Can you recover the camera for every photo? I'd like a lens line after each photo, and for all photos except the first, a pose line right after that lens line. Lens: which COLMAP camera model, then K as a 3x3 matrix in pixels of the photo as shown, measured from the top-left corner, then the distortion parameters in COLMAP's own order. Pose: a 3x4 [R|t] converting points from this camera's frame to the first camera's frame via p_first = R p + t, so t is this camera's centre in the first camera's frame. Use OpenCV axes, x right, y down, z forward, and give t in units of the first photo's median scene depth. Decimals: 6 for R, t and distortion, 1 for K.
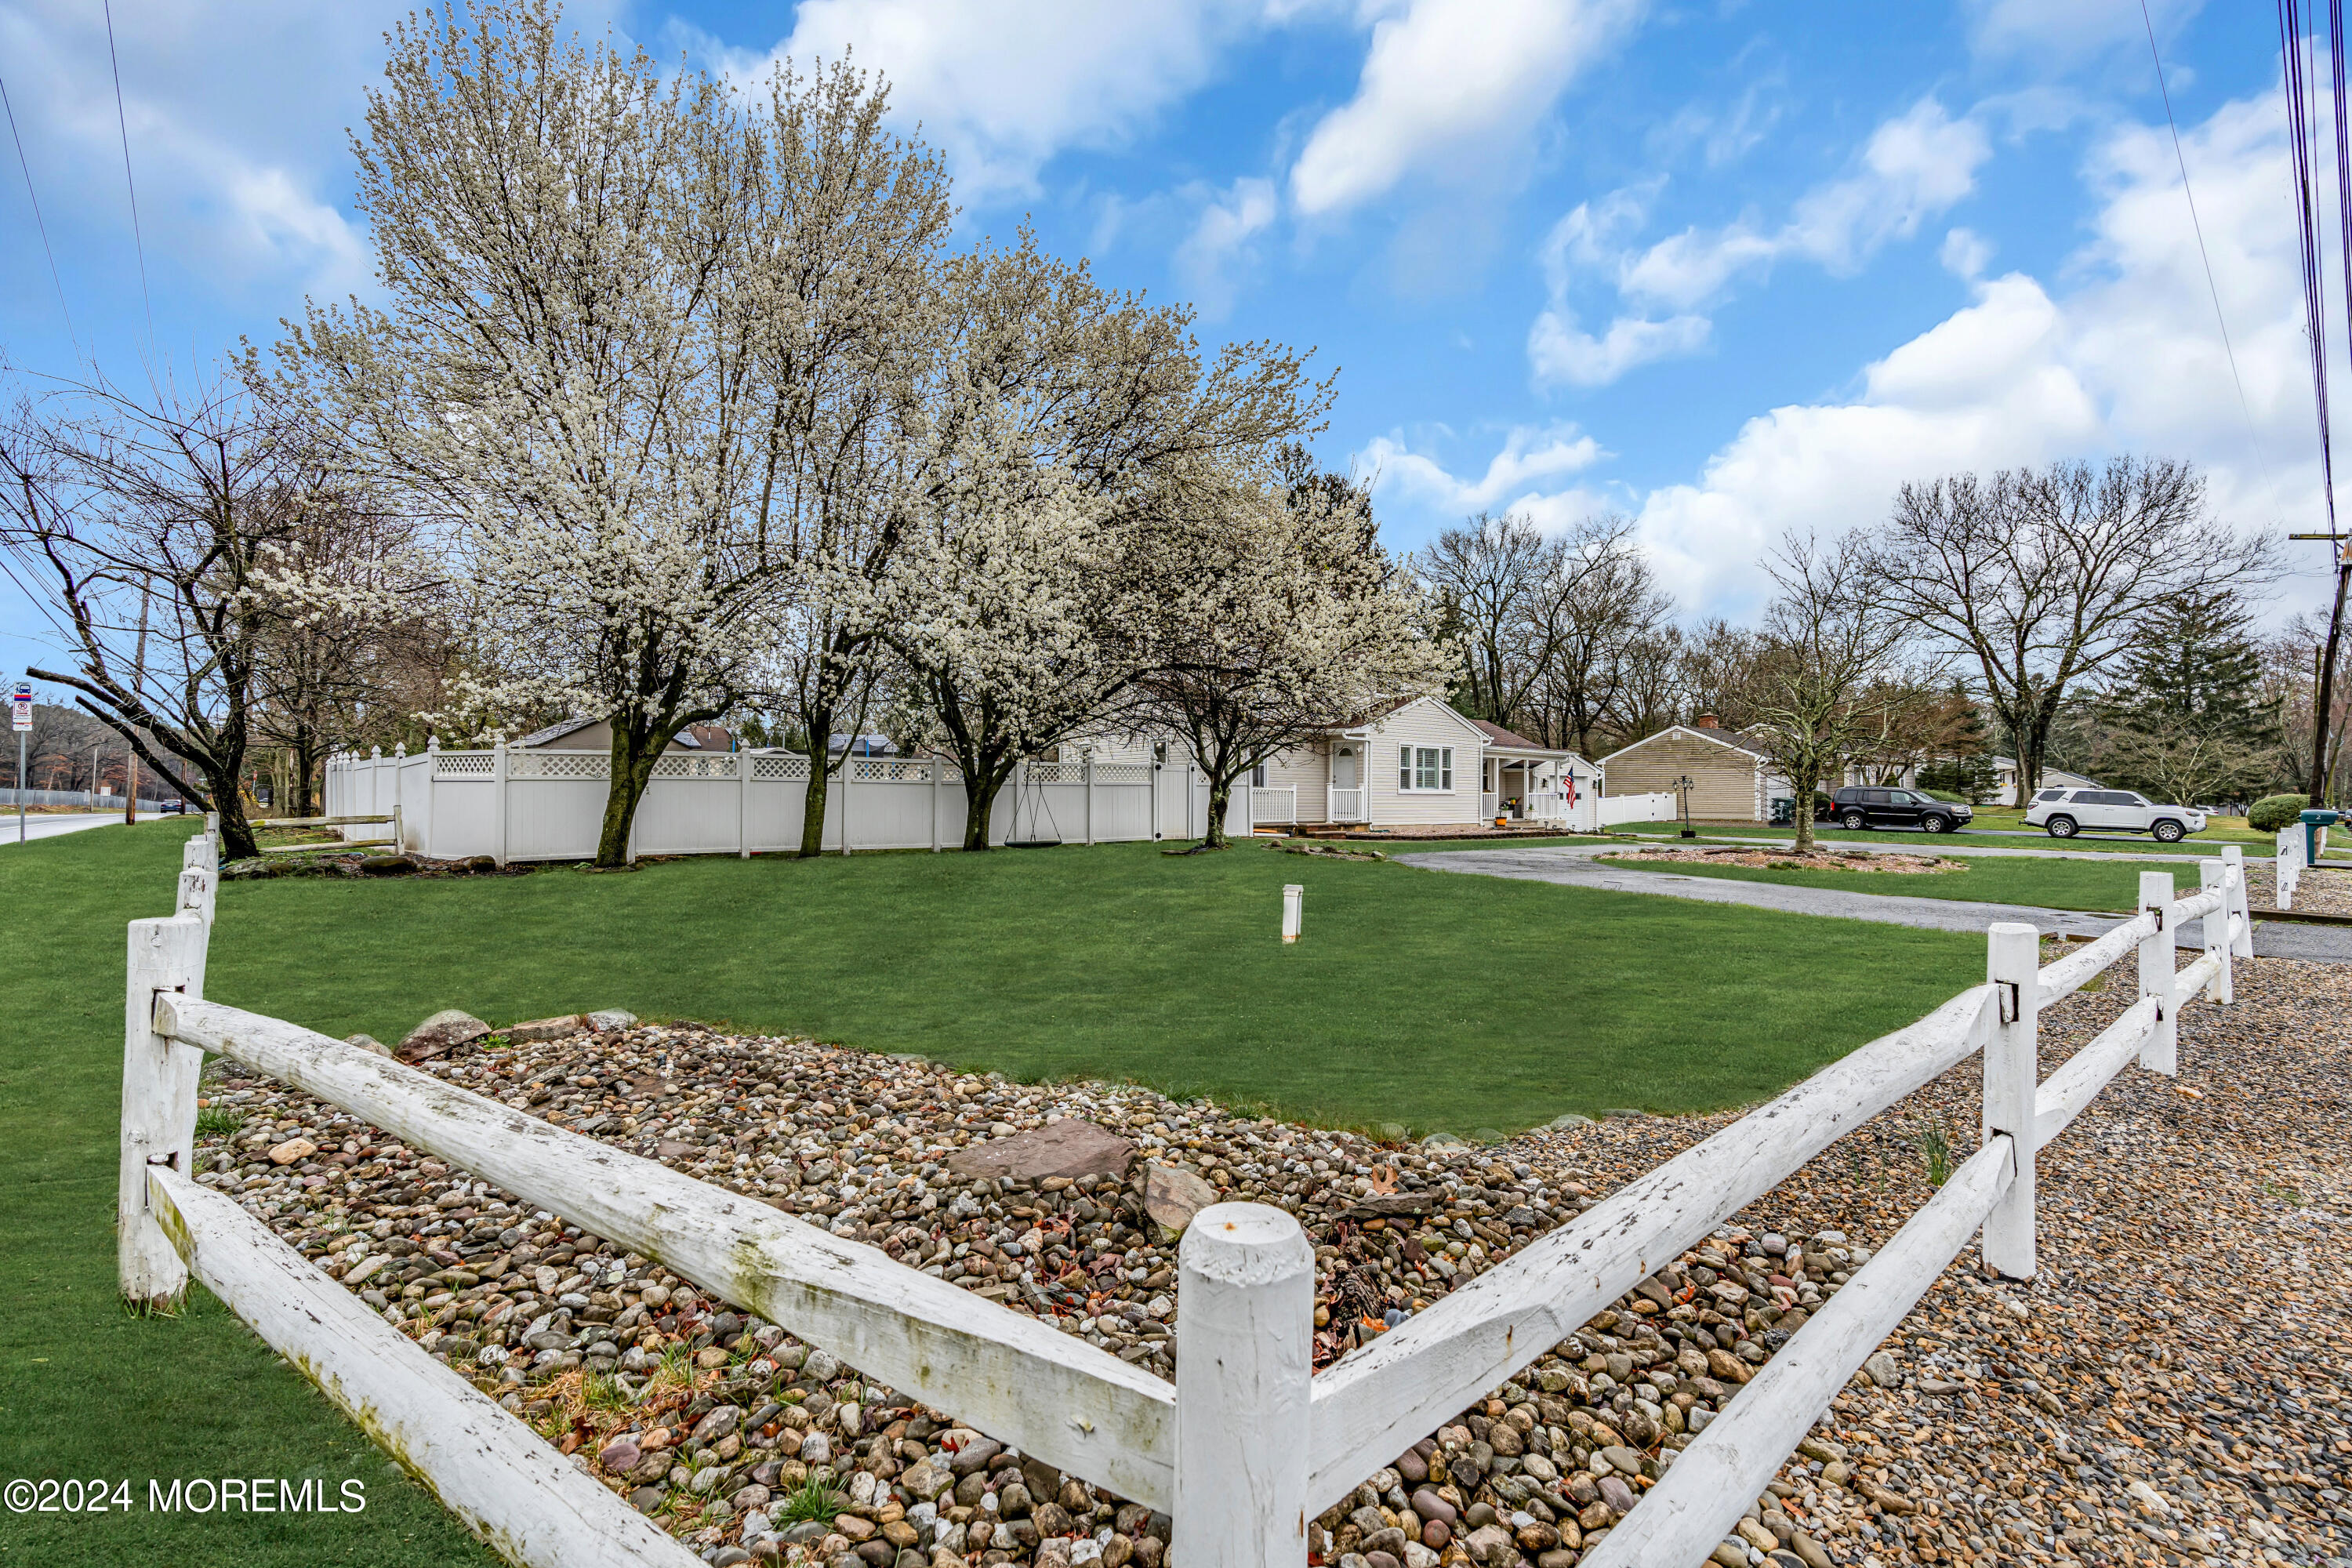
lens RADIAL K [[1048.1, 0, 1152.5], [0, 1048.1, 747.7], [0, 0, 1]] dist [-0.000569, 0.000792]
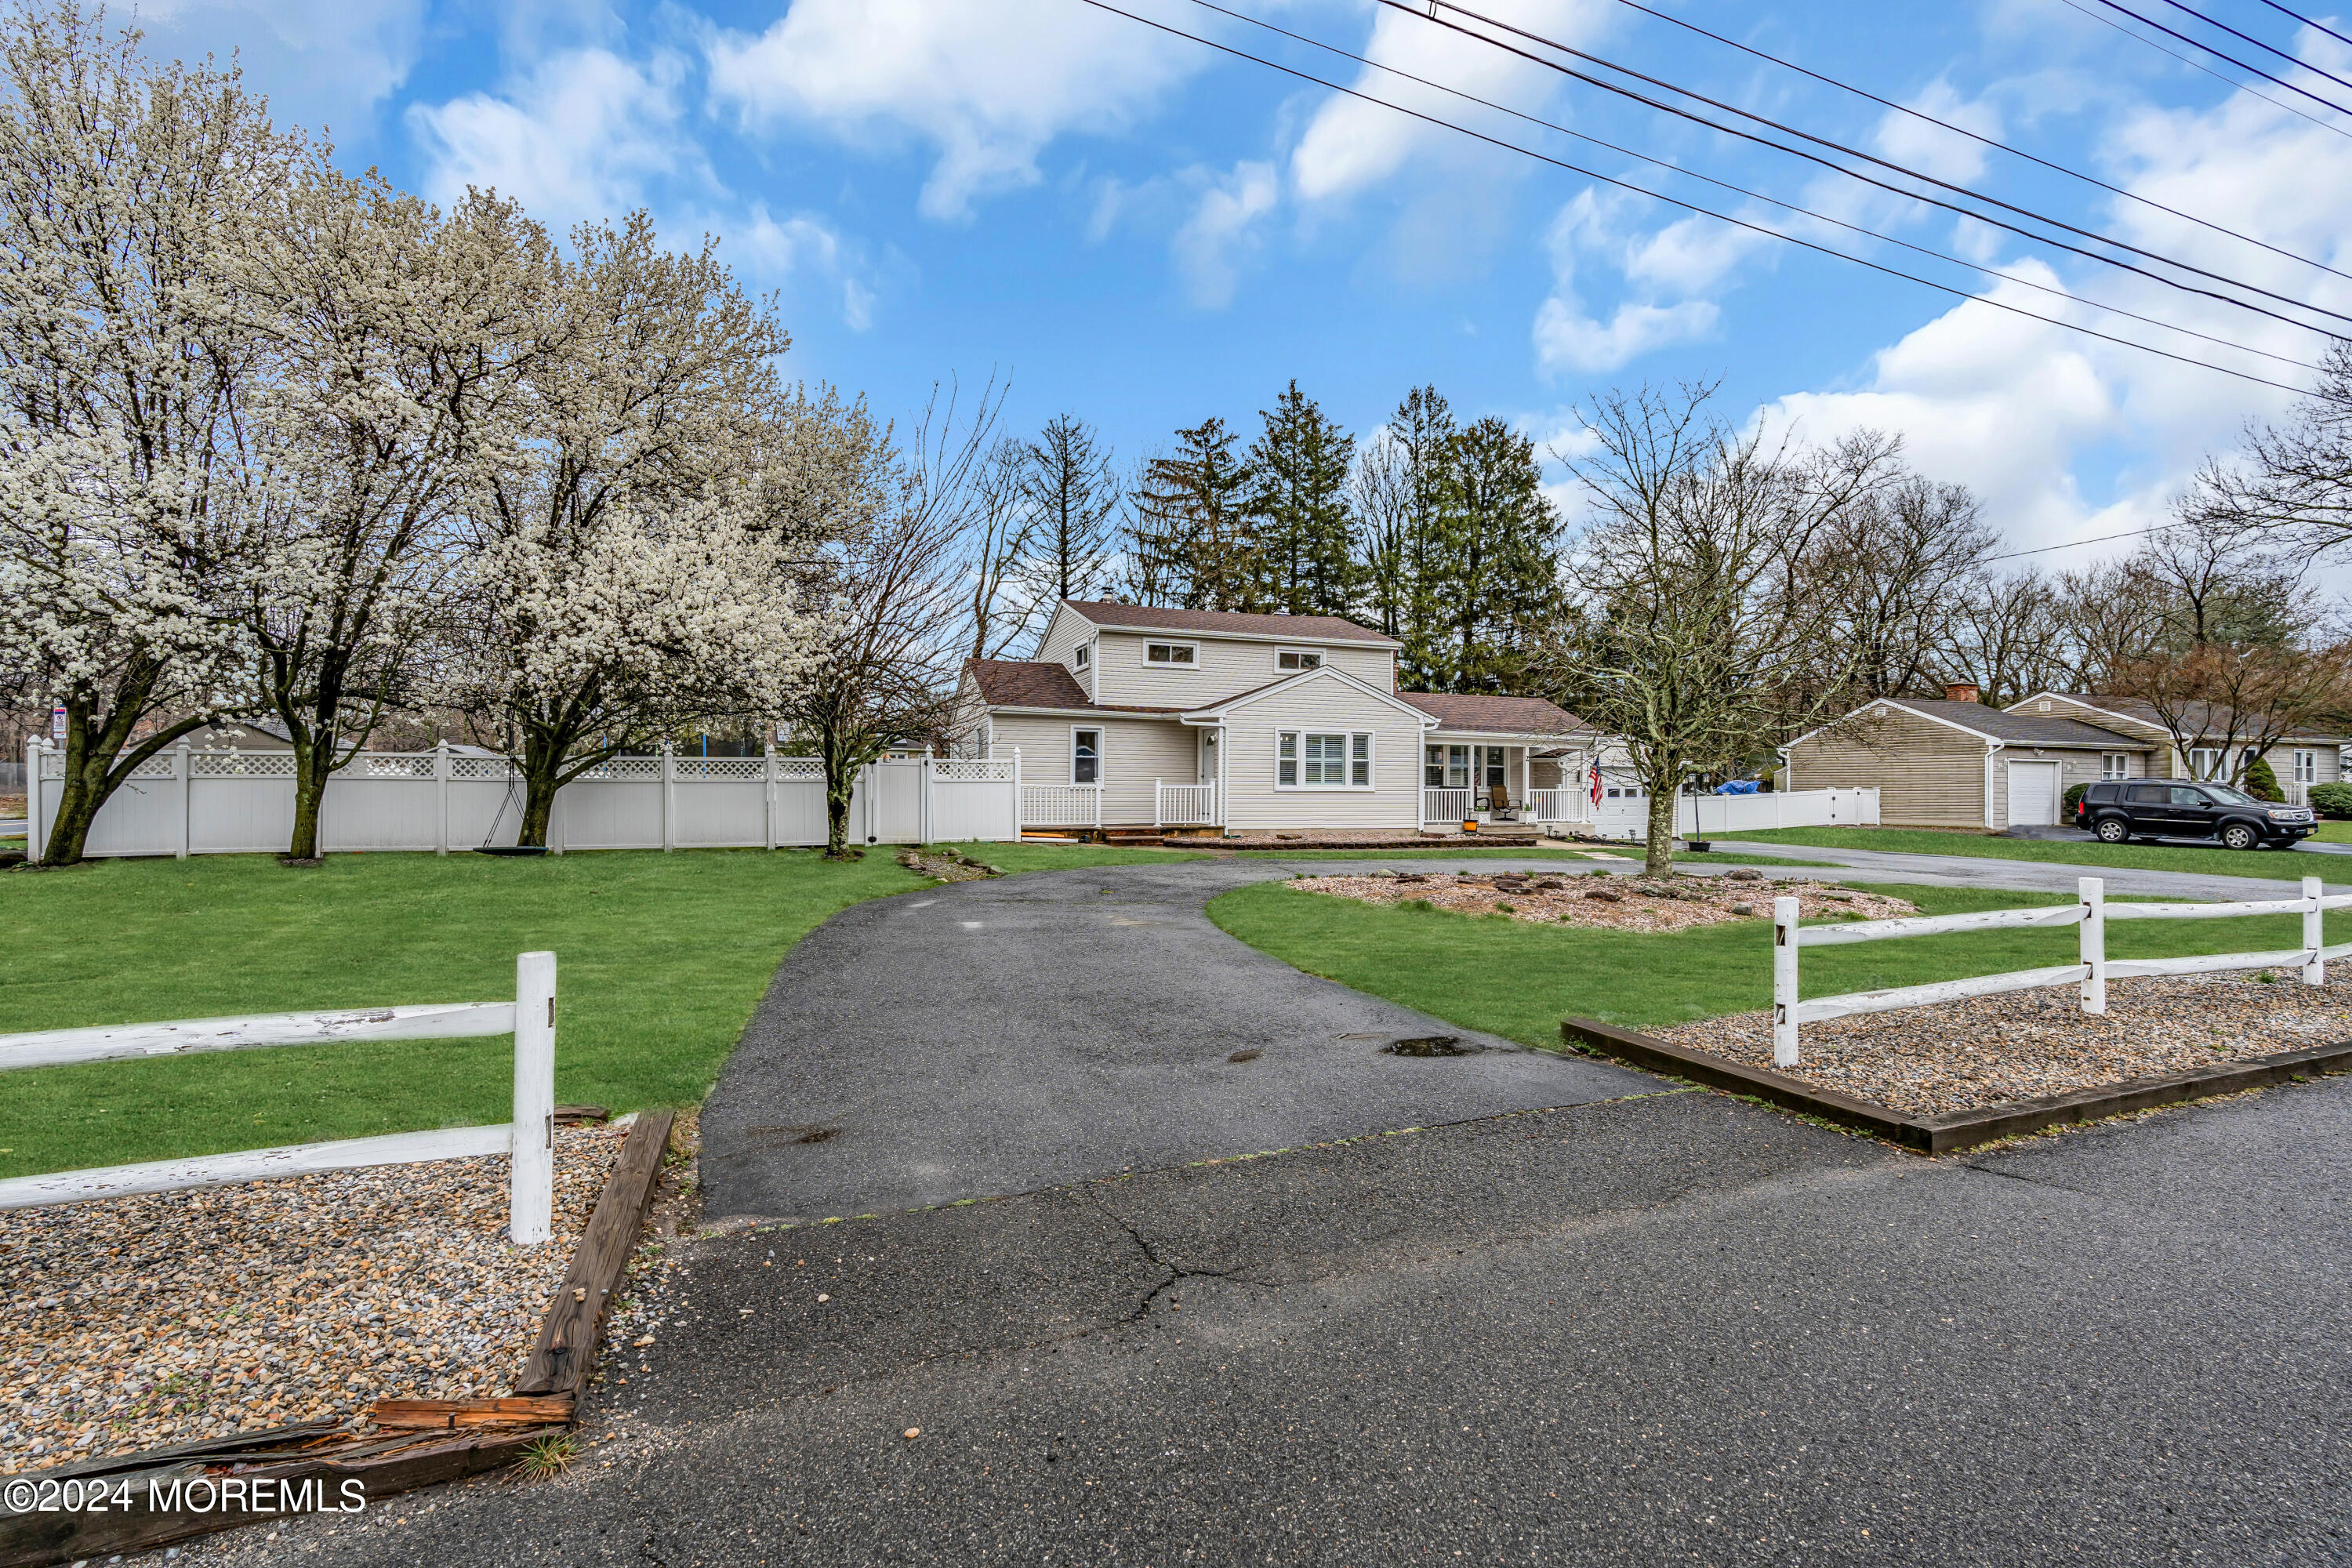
lens RADIAL K [[1048.1, 0, 1178.1], [0, 1048.1, 797.4], [0, 0, 1]] dist [-0.000569, 0.000792]
pose [[0.946225, 0.004430, -0.323479, 0.378044], [0.013693, 0.998462, 0.053728, 0.003309], [0.323220, -0.055268, 0.944709, 0.170003]]
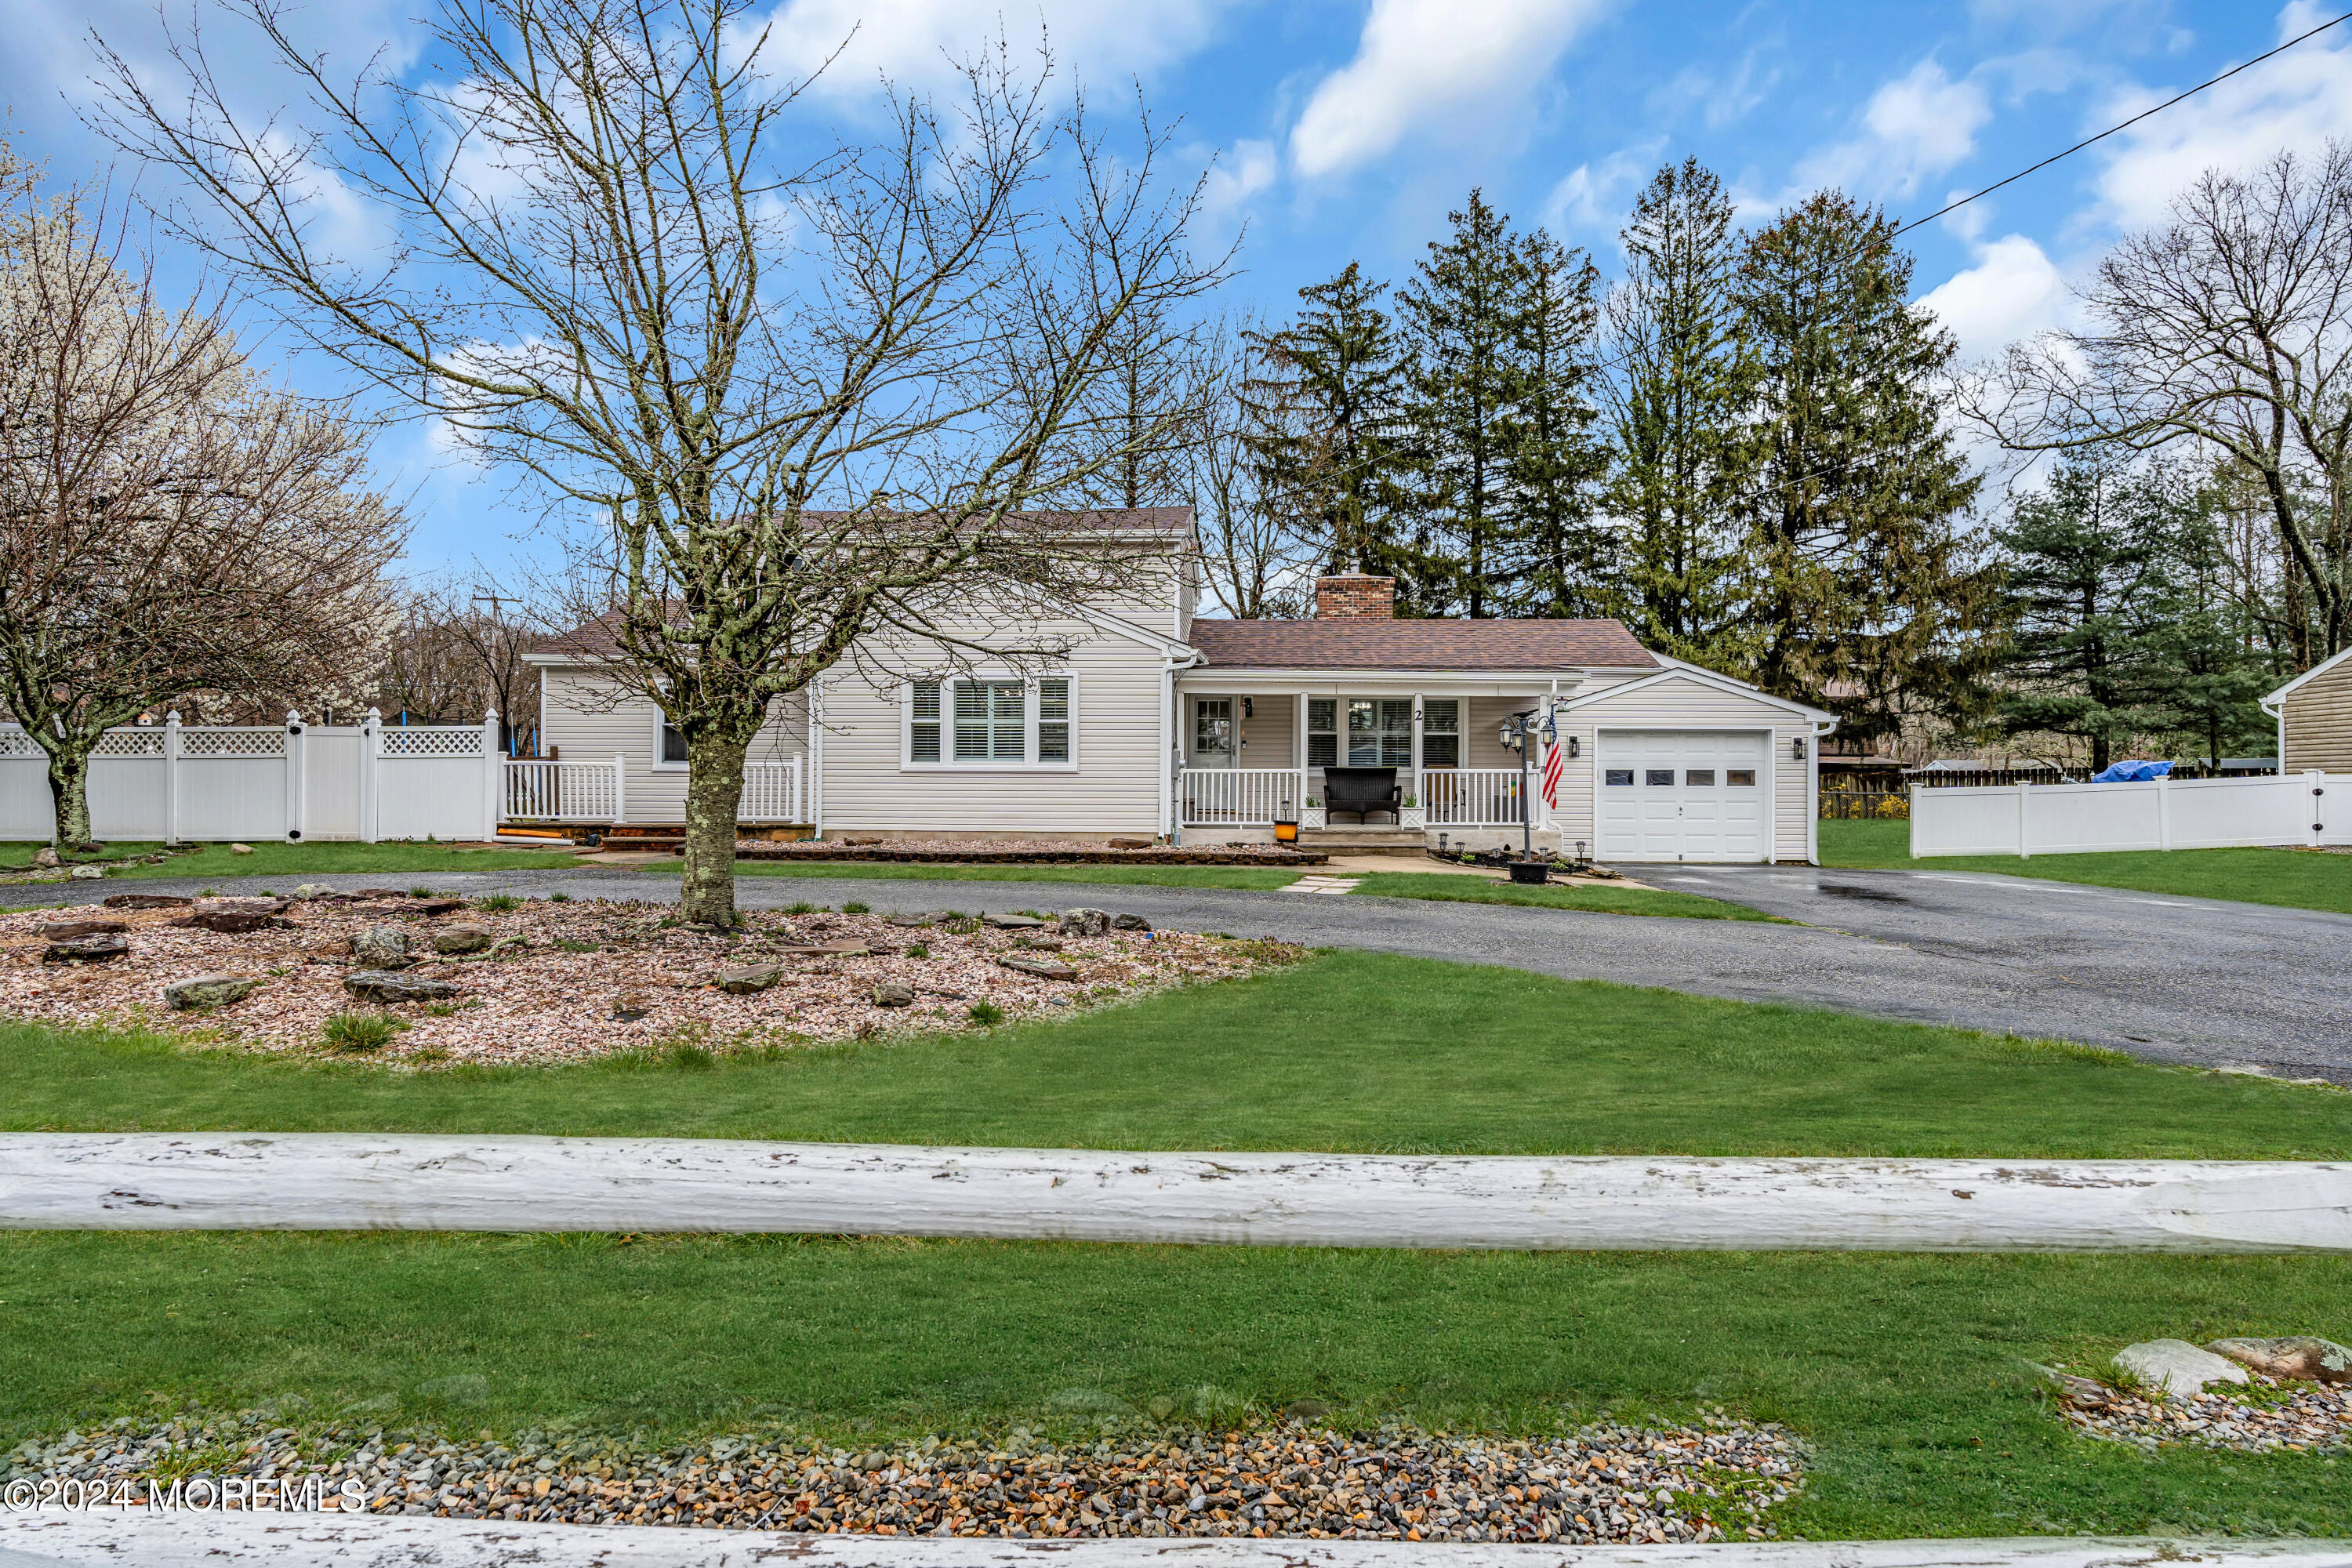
lens RADIAL K [[1245.5, 0, 1194.2], [0, 1245.5, 793.3], [0, 0, 1]] dist [-0.001371, 0.000313]
pose [[0.739719, 0.002603, -0.672911, 0.673407], [0.029148, 0.998930, 0.035906, 0.032525], [0.672284, -0.046175, 0.738852, 0.558106]]
